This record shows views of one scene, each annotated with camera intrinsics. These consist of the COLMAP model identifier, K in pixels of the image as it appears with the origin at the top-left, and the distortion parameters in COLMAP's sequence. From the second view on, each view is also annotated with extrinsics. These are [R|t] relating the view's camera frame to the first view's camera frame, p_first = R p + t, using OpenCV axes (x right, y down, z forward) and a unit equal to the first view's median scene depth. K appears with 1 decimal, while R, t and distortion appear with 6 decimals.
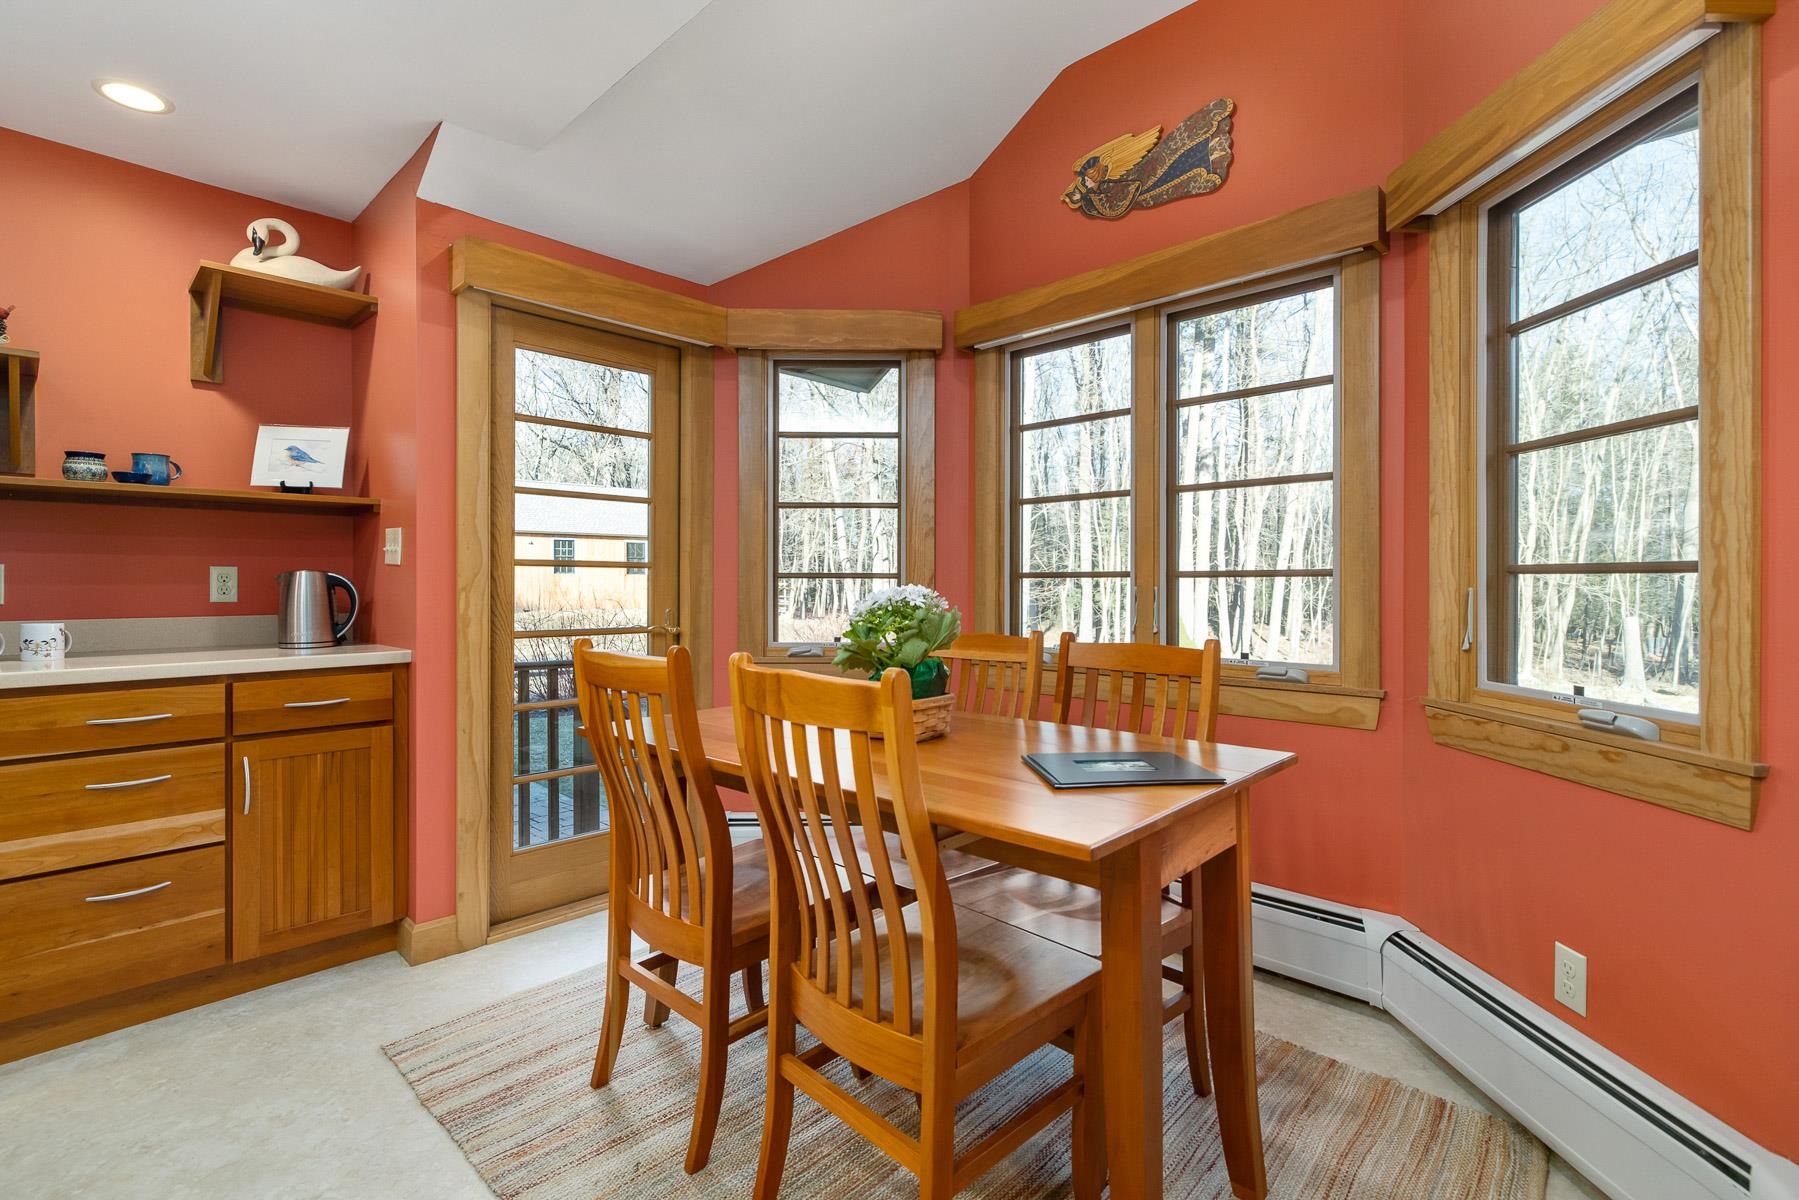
lens RADIAL K [[817.0, 0, 899.5], [0, 817.0, 600.0], [0, 0, 1]] dist [-0.001309, -0.000136]
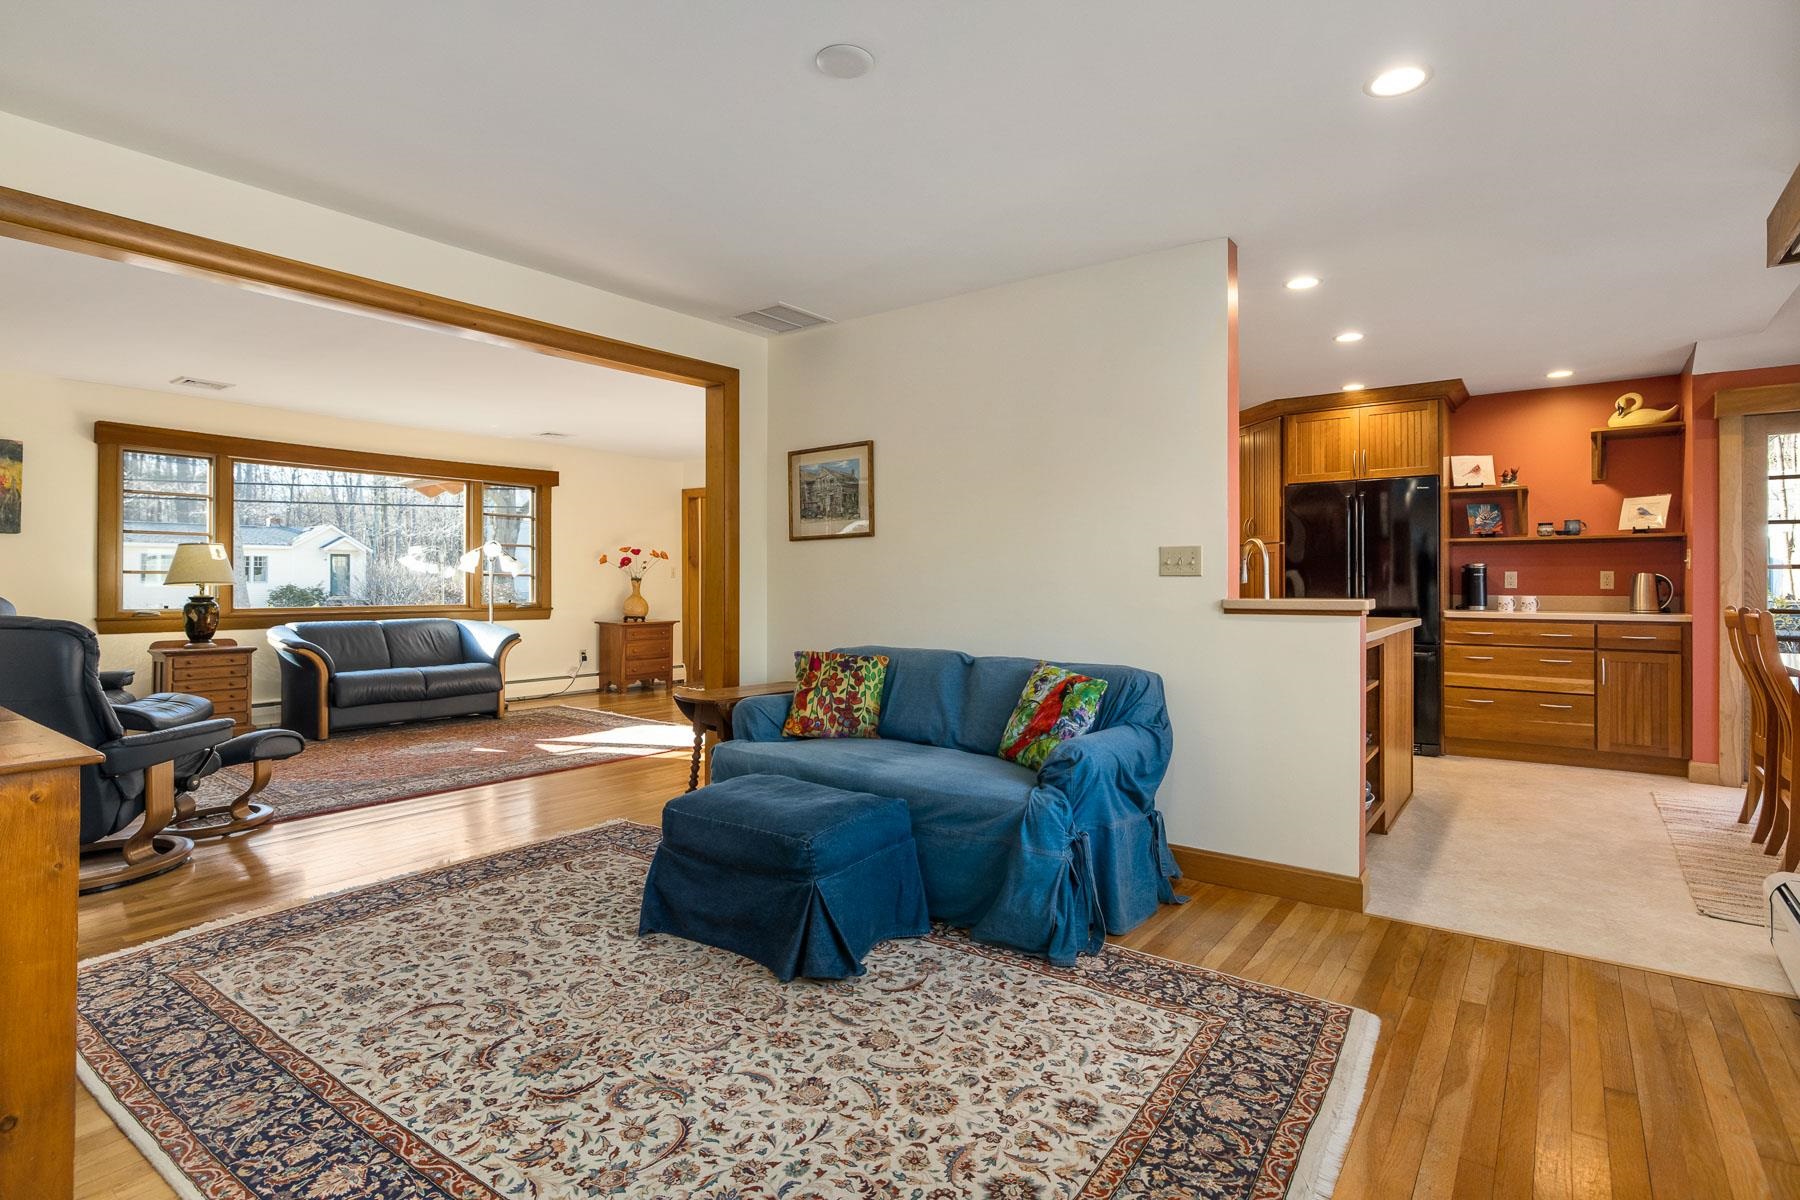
lens RADIAL K [[901.9, 0, 902.2], [0, 901.9, 568.3], [0, 0, 1]] dist [-0.000857, -0.000013]
pose [[0.120247, -0.014642, -0.992636, 1.209267], [-0.014498, 0.999759, -0.016503, 0.013626], [0.992638, 0.016376, 0.120006, -1.022449]]
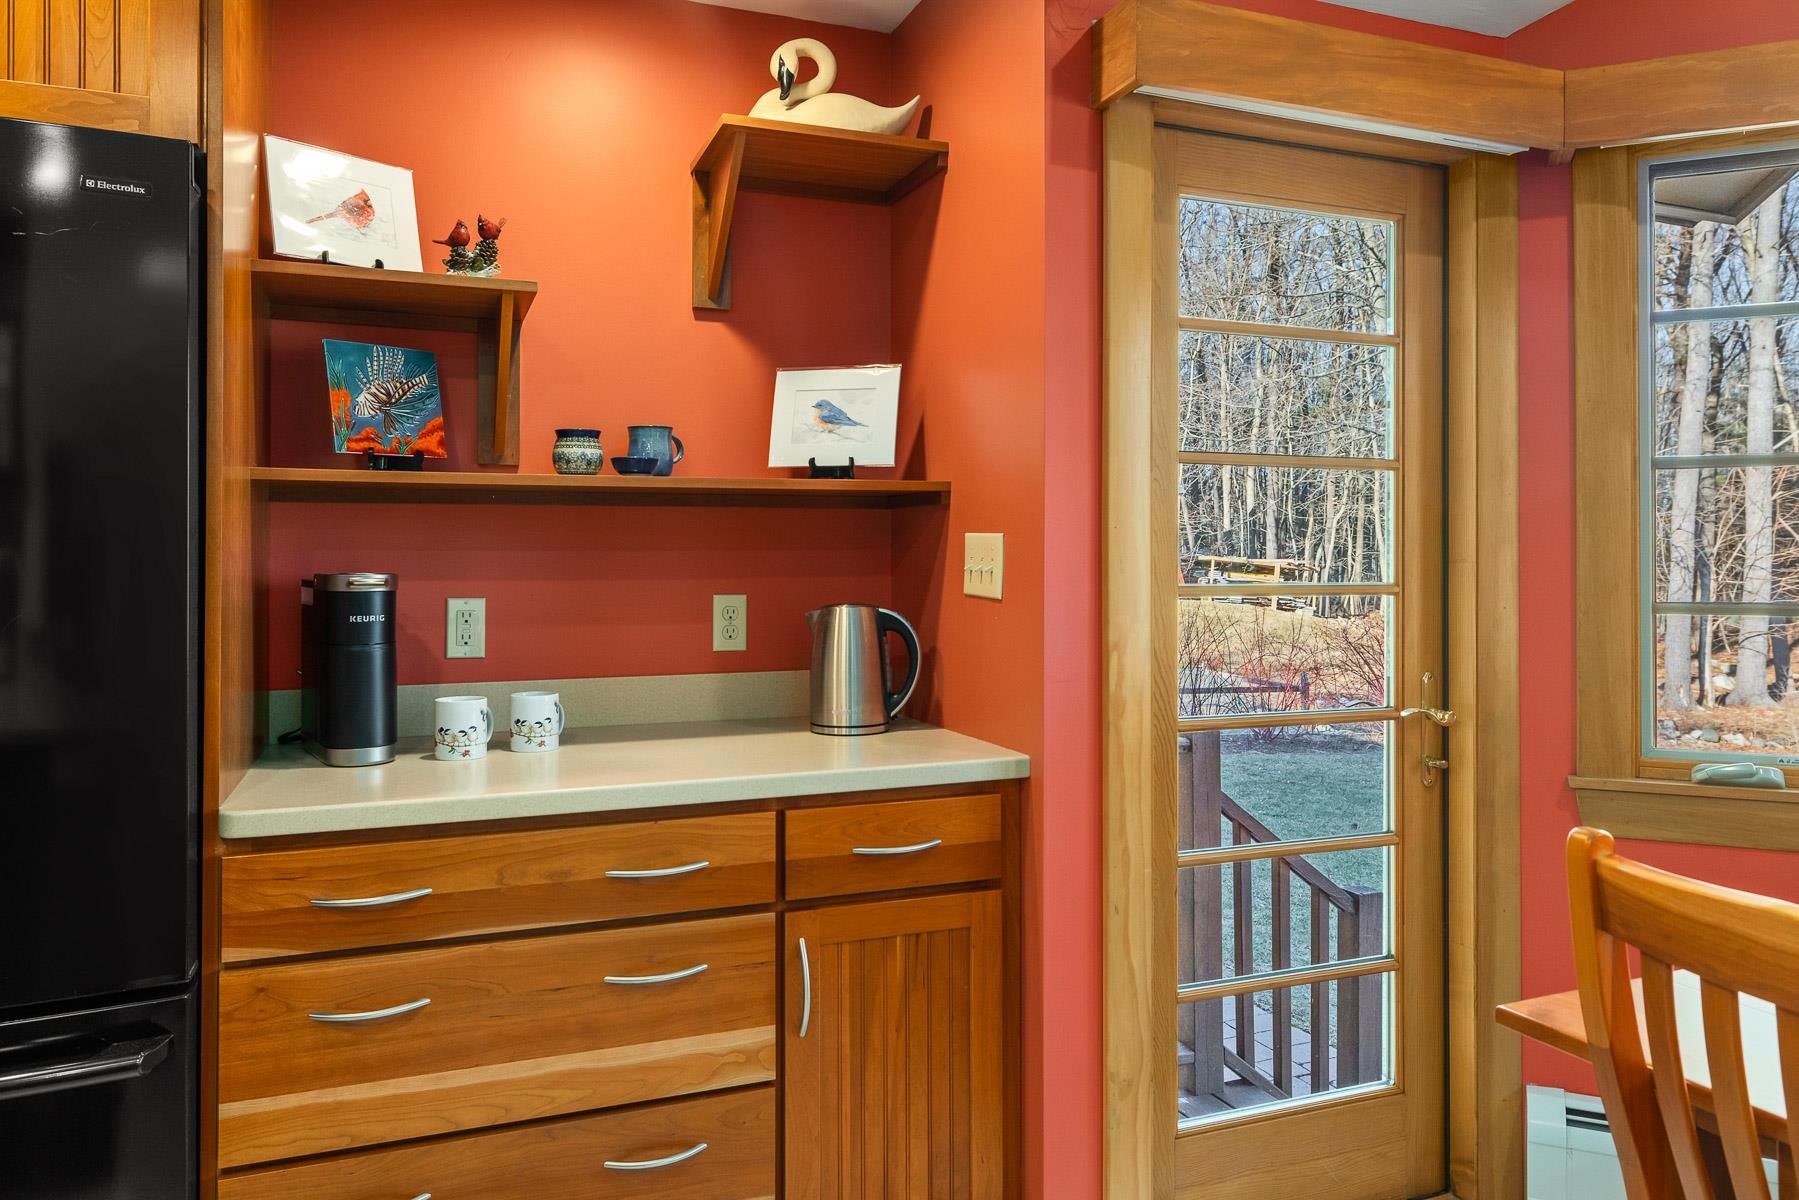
lens RADIAL K [[1218.2, 0, 897.4], [0, 1218.2, 567.2], [0, 0, 1]] dist [-0.012268, -0.001515]
pose [[0.903201, 0.001809, -0.429214, -0.316731], [-0.006773, 0.999927, -0.010037, -0.057190], [0.429164, 0.011972, 0.903147, 0.205944]]
